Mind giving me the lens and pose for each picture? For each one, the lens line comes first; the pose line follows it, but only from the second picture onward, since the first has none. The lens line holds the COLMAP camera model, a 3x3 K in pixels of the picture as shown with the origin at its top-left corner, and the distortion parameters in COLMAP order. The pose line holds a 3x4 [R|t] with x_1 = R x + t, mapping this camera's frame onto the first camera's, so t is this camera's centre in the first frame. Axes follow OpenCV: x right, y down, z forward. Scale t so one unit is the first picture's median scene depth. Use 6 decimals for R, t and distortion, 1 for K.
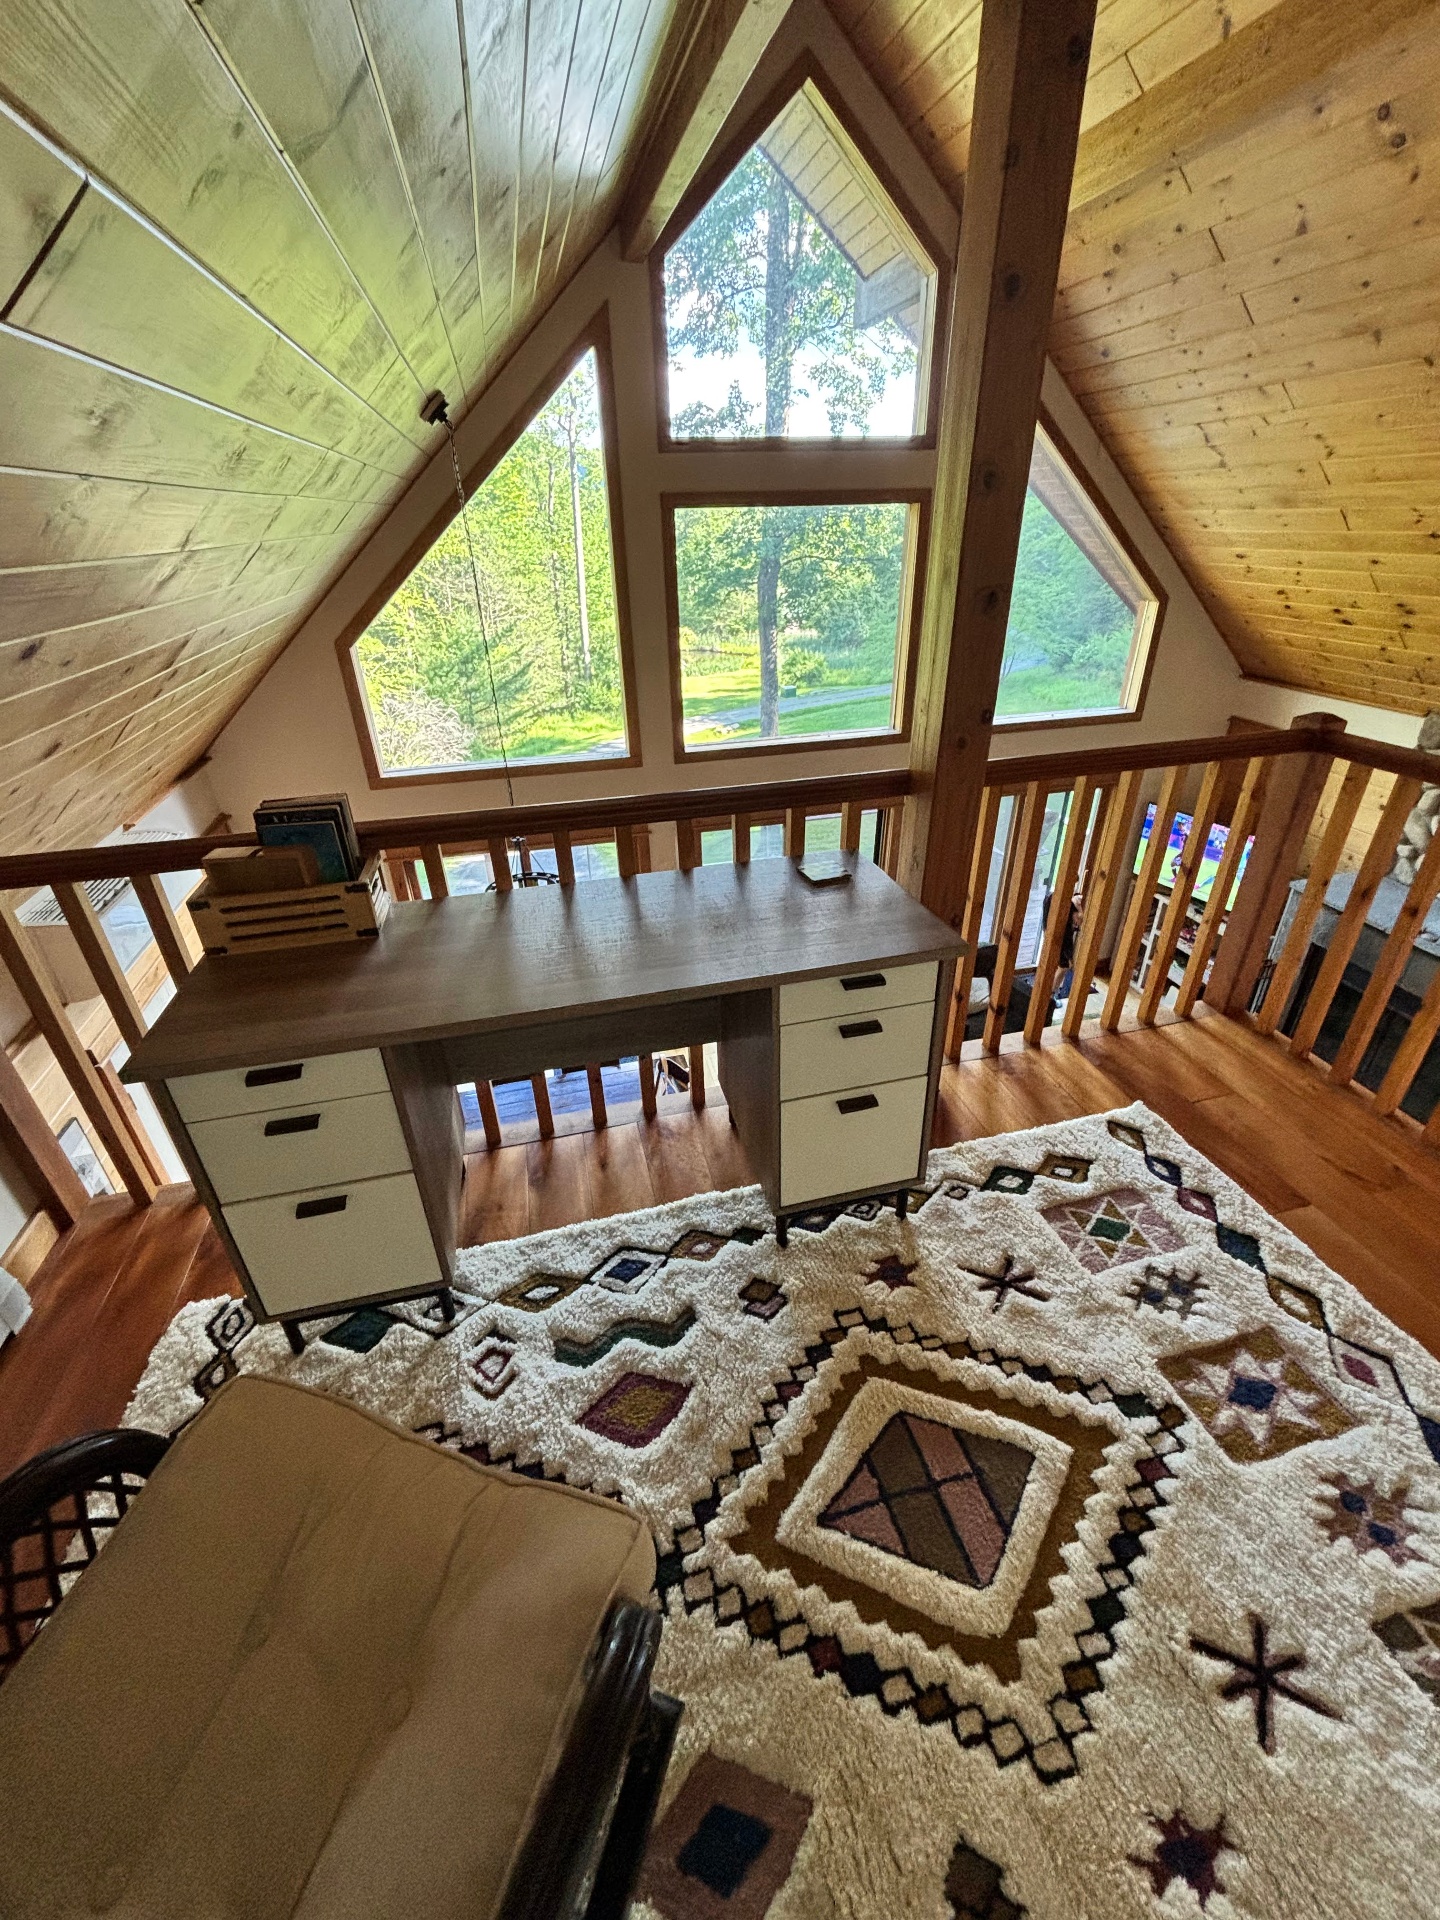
lens RADIAL K [[793.1, 0, 729.5], [0, 793.1, 951.9], [0, 0, 1]] dist [0.004309, 0.000799]
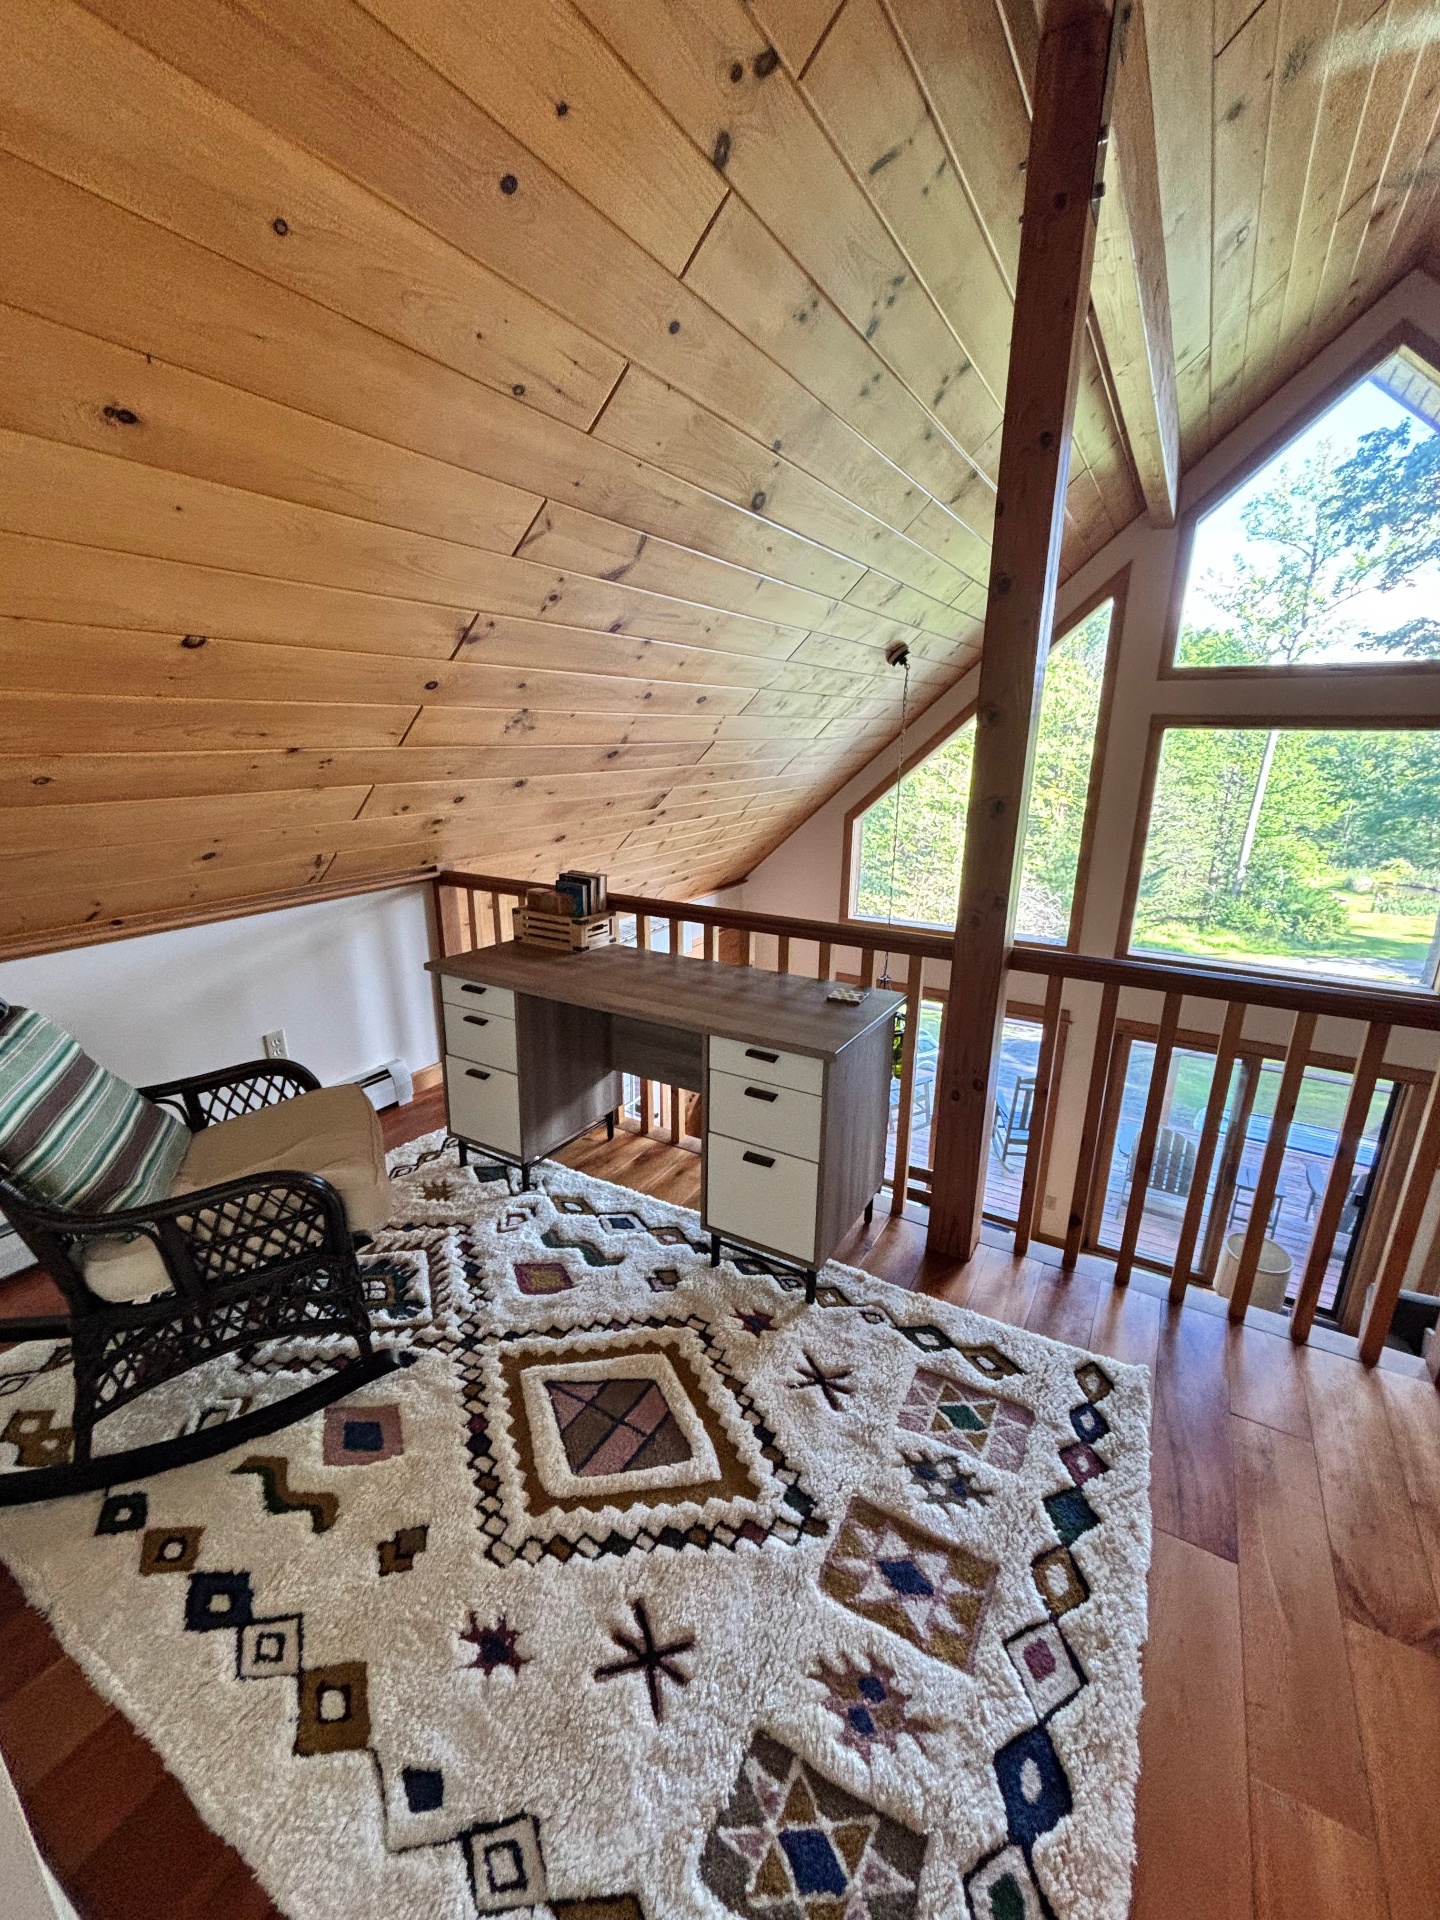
lens RADIAL K [[793.1, 0, 729.5], [0, 793.1, 951.9], [0, 0, 1]] dist [0.004309, 0.000799]
pose [[0.713698, 0.215691, -0.666417, 0.961468], [-0.358575, 0.929796, -0.083080, 0.005147], [0.601713, 0.298255, 0.740936, -0.068995]]
